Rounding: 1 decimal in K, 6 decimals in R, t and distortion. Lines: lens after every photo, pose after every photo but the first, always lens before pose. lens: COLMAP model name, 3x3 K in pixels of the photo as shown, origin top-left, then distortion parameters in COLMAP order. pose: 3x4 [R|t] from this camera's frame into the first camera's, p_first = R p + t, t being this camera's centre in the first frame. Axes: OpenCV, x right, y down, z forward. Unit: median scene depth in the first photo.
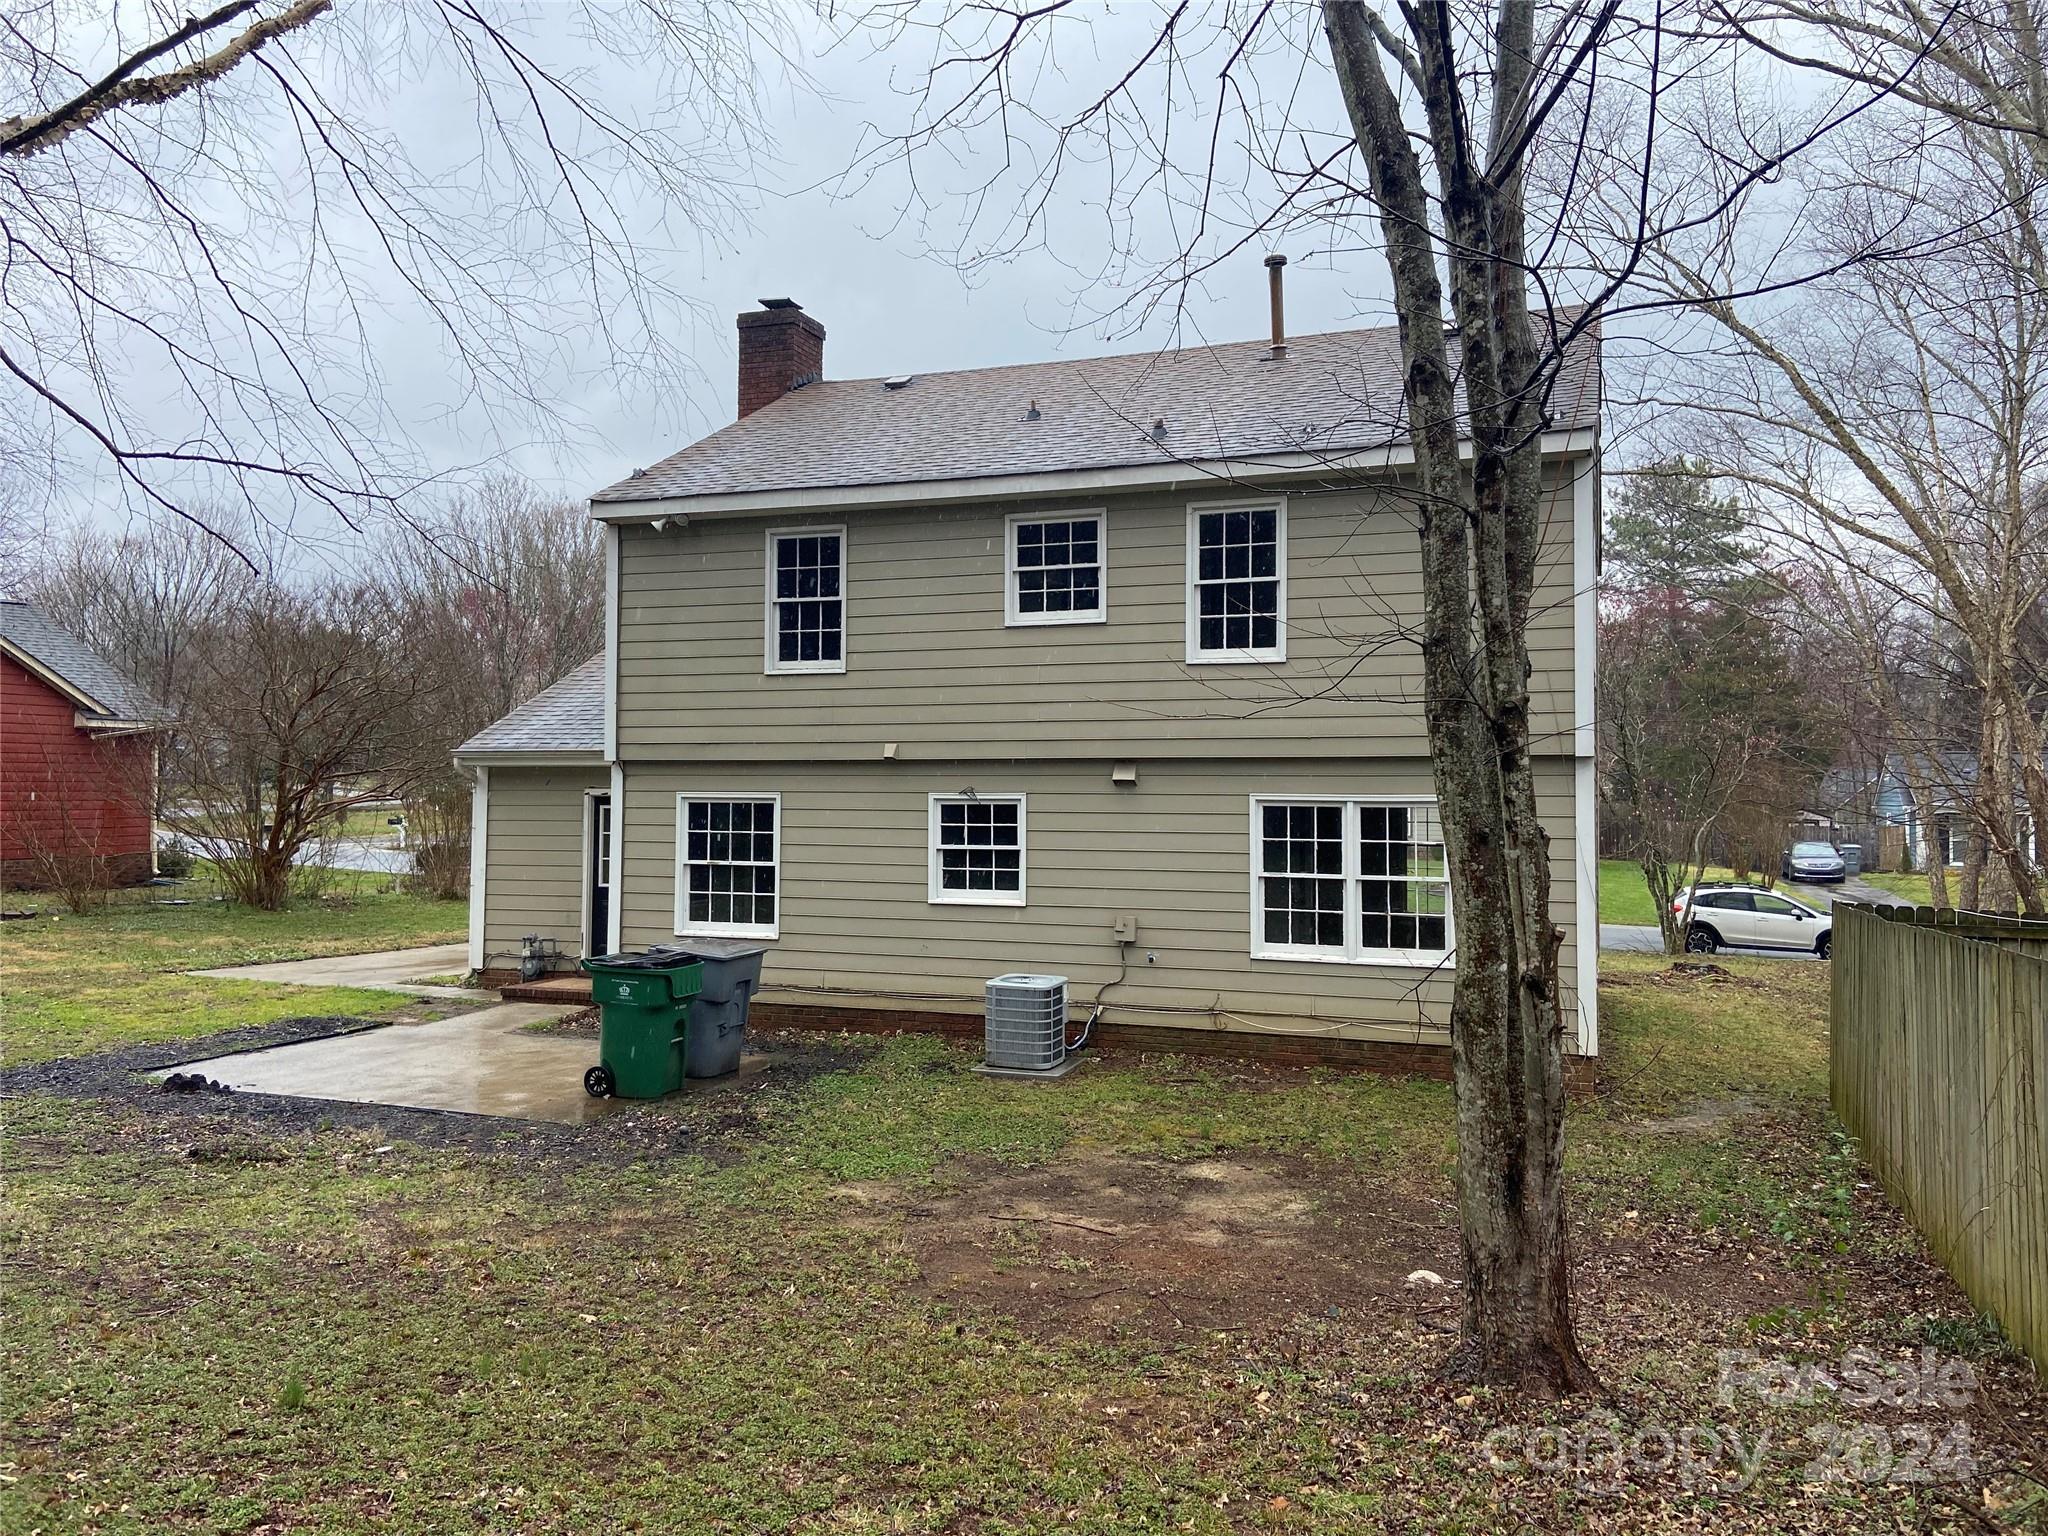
lens RADIAL K [[1525.4, 0, 1163.9], [0, 1525.4, 765.3], [0, 0, 1]] dist [0.005891, -0.000618]
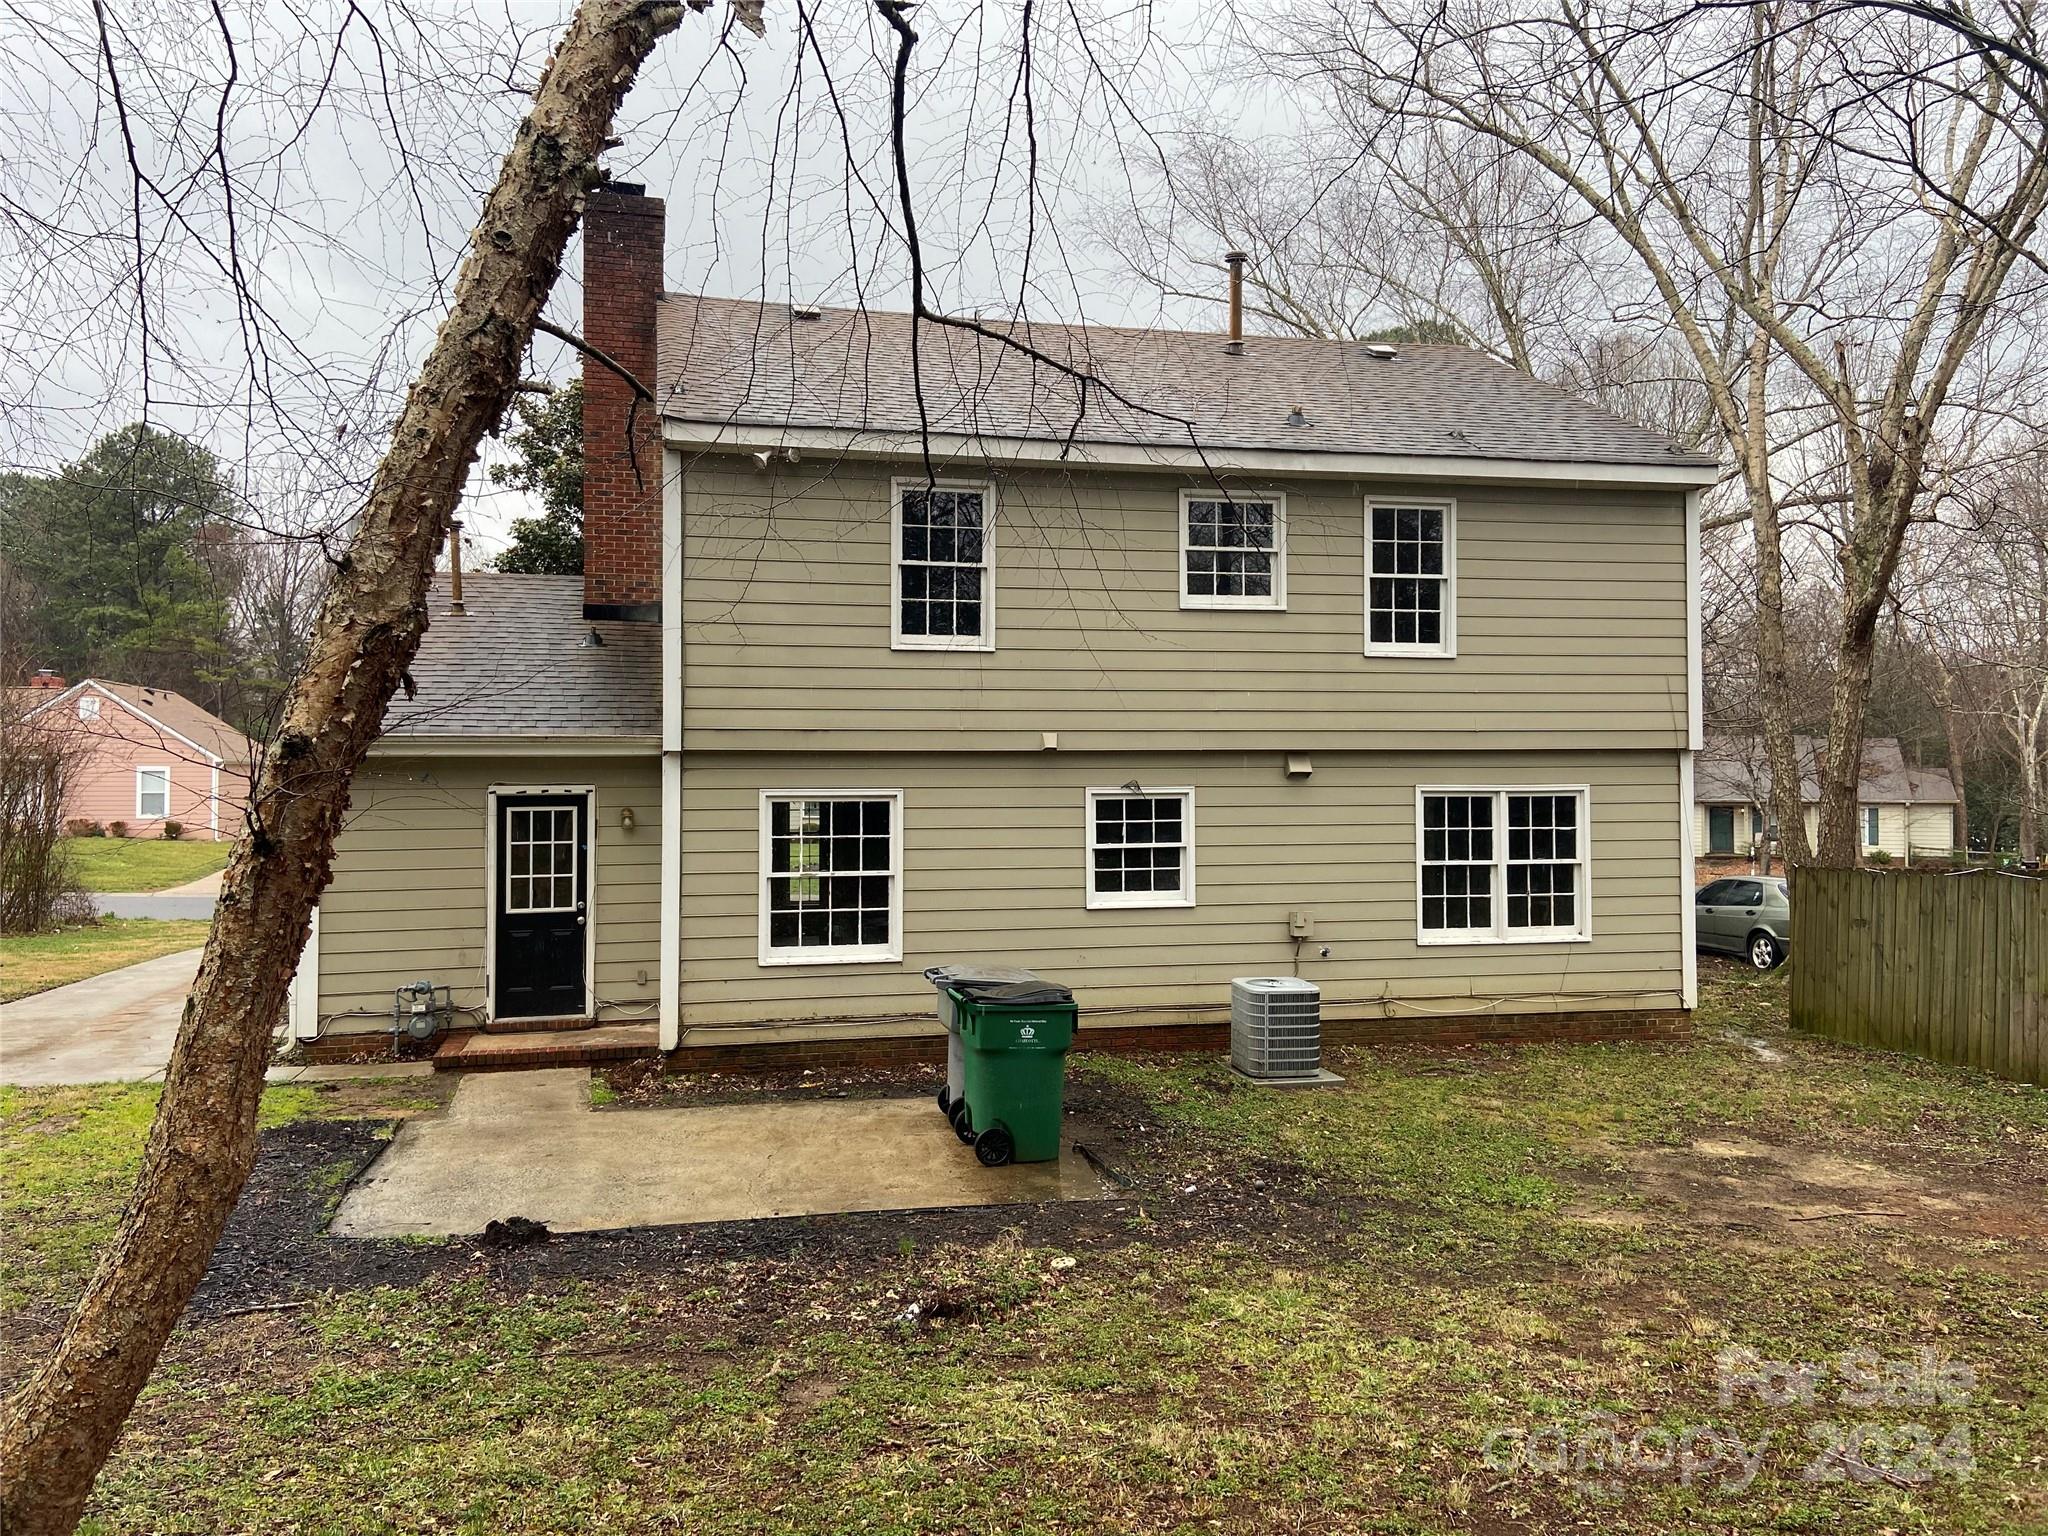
lens RADIAL K [[1525.4, 0, 1163.9], [0, 1525.4, 765.3], [0, 0, 1]] dist [0.005891, -0.000618]
pose [[0.847718, -0.001684, 0.530444, -0.608269], [-0.000732, 0.999990, 0.004345, 0.001111], [-0.530446, -0.004071, 0.847709, 0.211604]]
